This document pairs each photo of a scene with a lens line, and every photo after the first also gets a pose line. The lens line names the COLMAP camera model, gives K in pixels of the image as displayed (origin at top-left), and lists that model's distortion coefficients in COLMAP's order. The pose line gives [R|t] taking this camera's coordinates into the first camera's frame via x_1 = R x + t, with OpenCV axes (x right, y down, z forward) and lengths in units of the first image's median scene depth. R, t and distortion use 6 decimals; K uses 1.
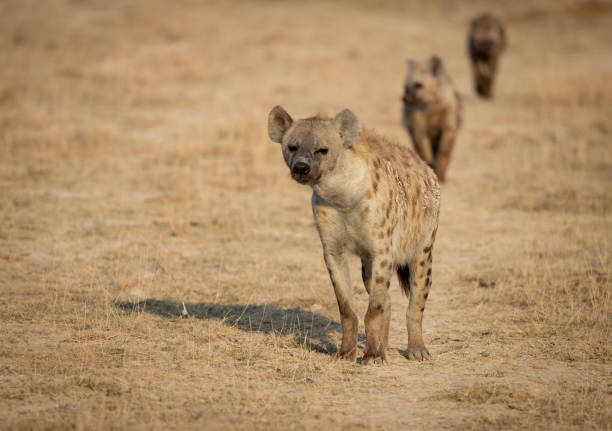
lens RADIAL K [[246.5, 0, 305.3], [0, 246.5, 214.3], [0, 0, 1]] dist [-0.001092, -0.000115]
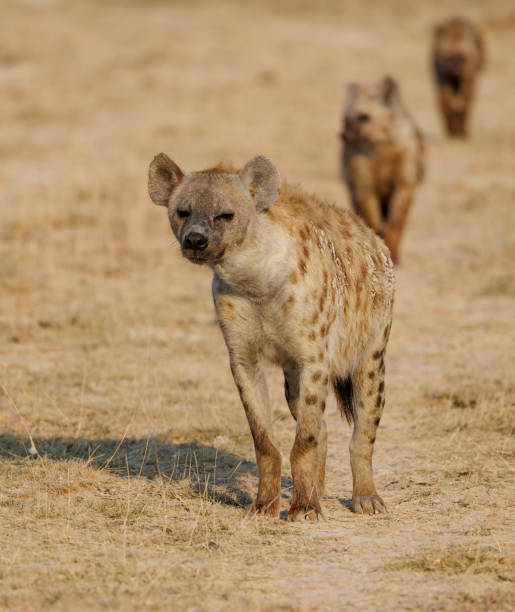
lens RADIAL K [[247.3, 0, 256.9], [0, 247.3, 305.6], [0, 0, 1]] dist [-0.001791, -0.000231]
pose [[0.983927, -0.016777, 0.177779, 0.028710], [0.017725, 0.999836, -0.003742, -0.000500], [-0.177688, 0.006833, 0.984063, 0.315639]]
